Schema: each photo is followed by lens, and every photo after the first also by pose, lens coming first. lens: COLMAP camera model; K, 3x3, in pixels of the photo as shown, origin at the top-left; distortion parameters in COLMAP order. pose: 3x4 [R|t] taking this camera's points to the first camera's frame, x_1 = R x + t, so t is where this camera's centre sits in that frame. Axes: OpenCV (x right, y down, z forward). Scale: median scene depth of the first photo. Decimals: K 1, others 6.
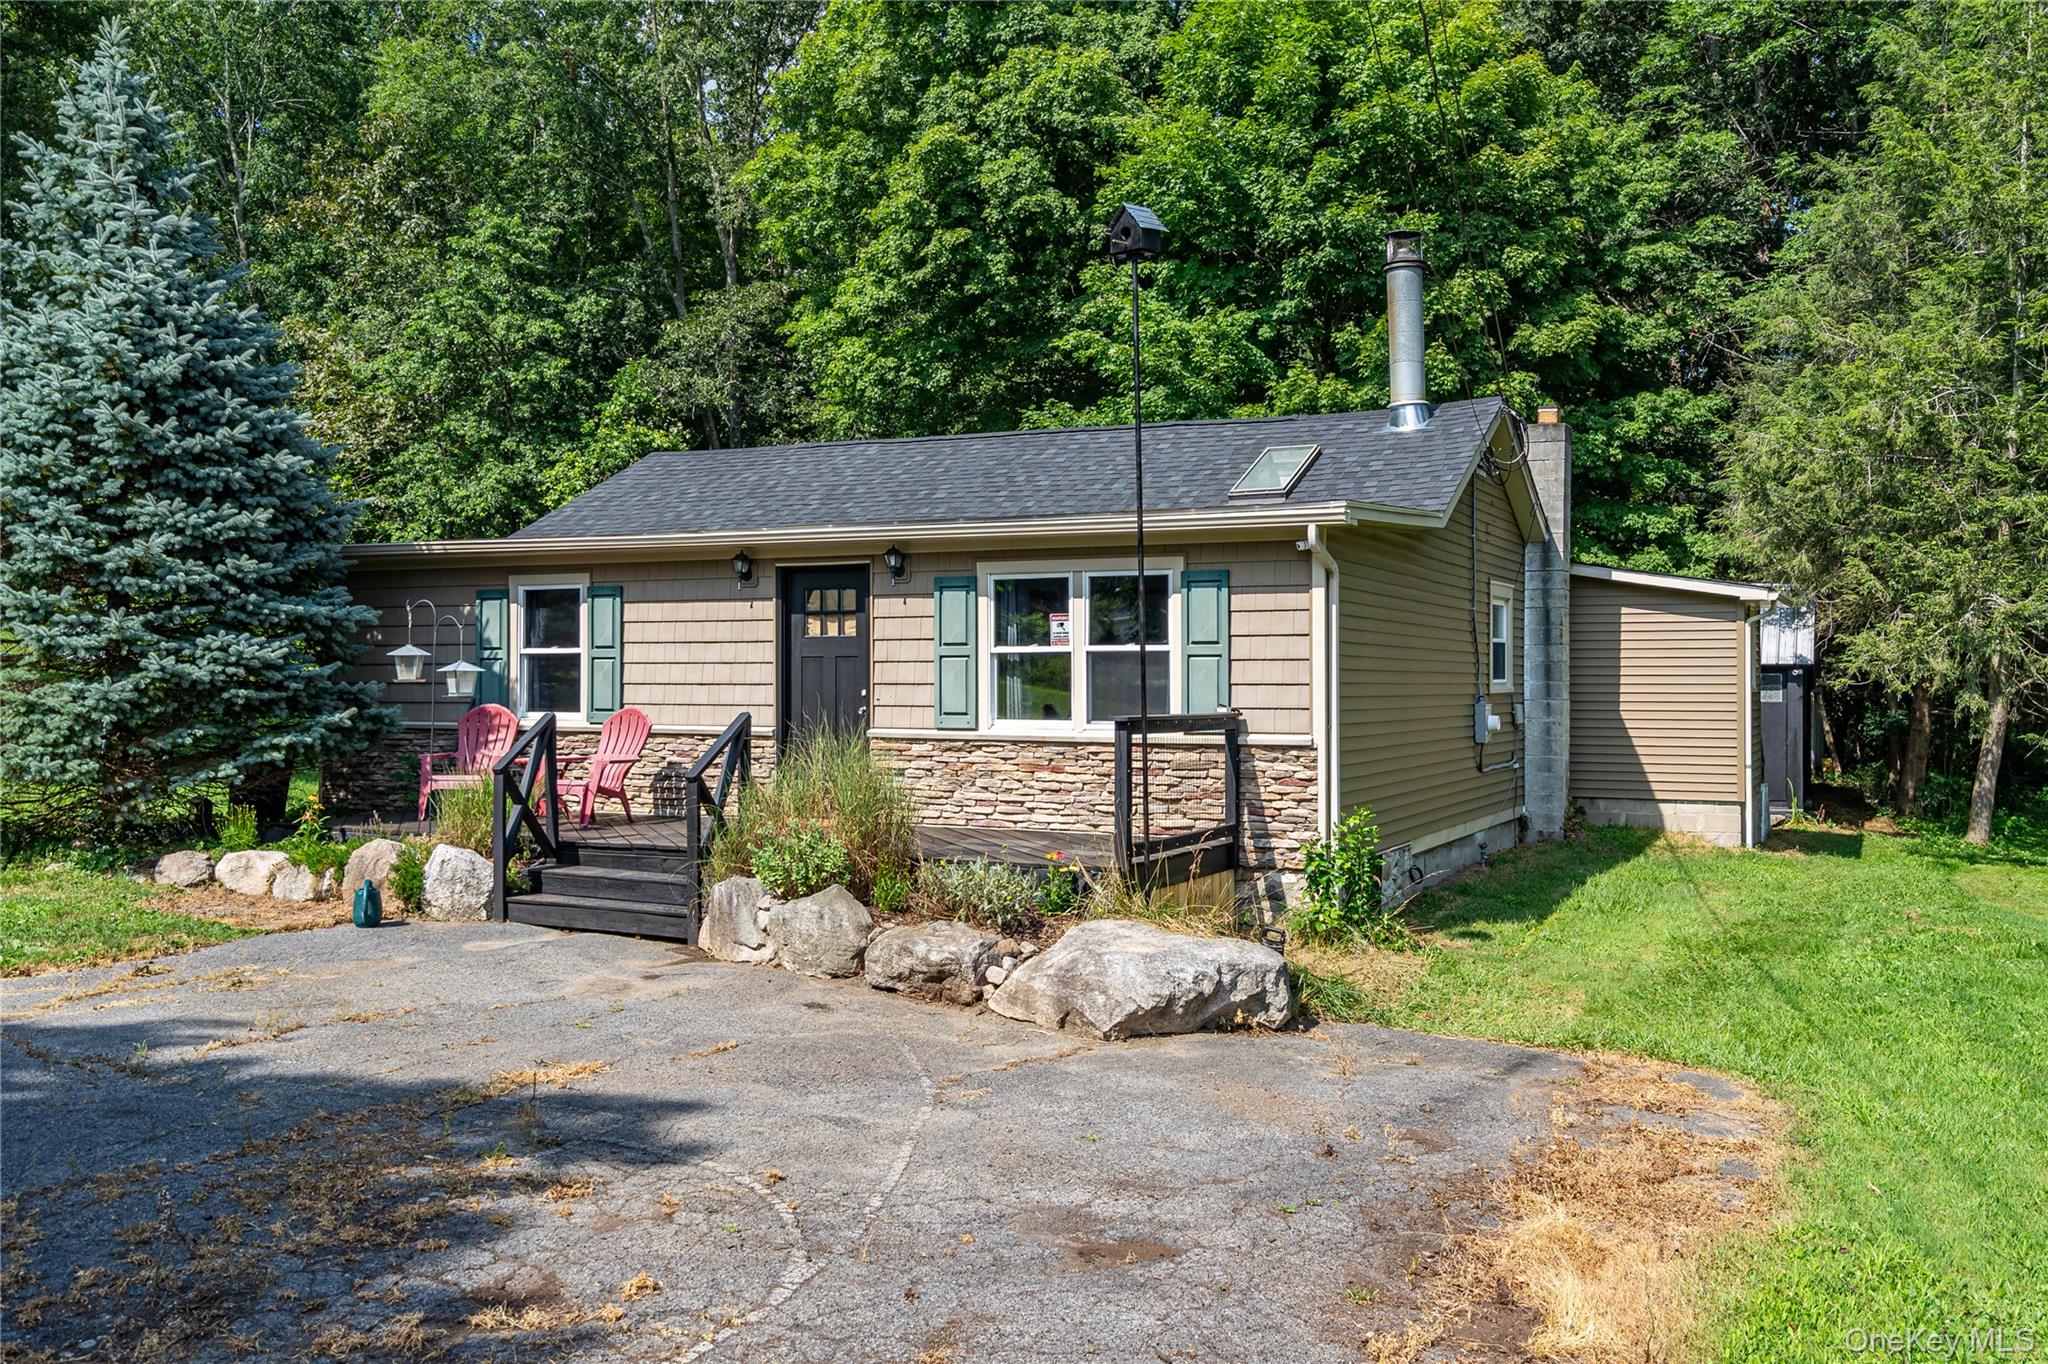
lens RADIAL K [[1721.6, 0, 1023.9], [0, 1721.6, 679.6], [0, 0, 1]] dist [-0.011720, -0.001091]
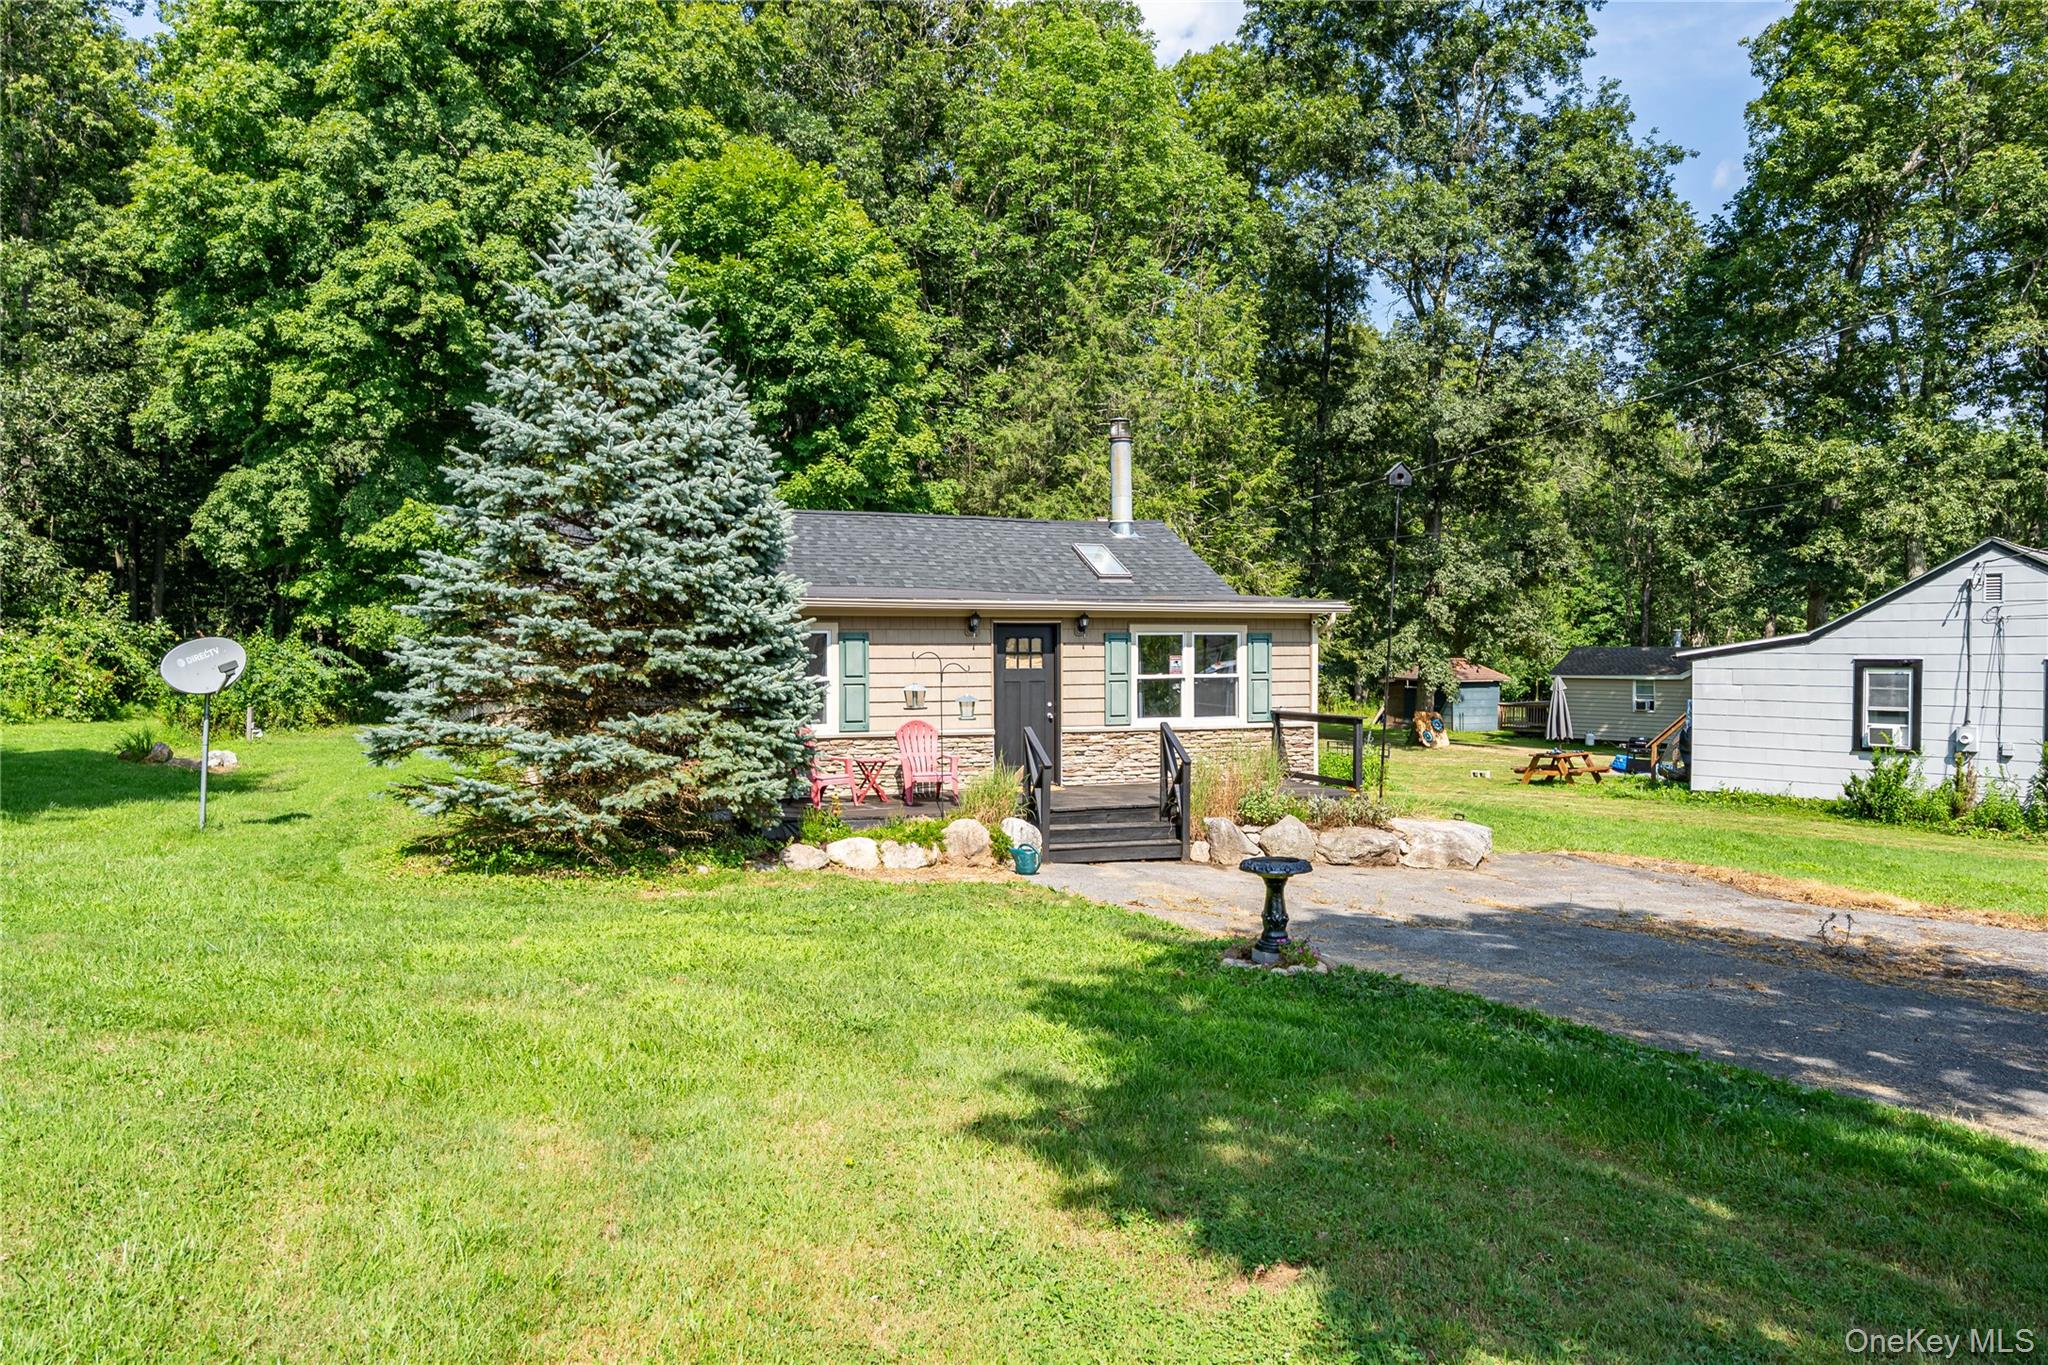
lens RADIAL K [[1392.5, 0, 1022.9], [0, 1392.5, 678.2], [0, 0, 1]] dist [0.004836, 0.000218]
pose [[0.706025, -0.019611, 0.707915, -1.031517], [0.005219, 0.999733, 0.022491, -0.046011], [-0.708167, -0.012185, 0.705940, 0.118597]]
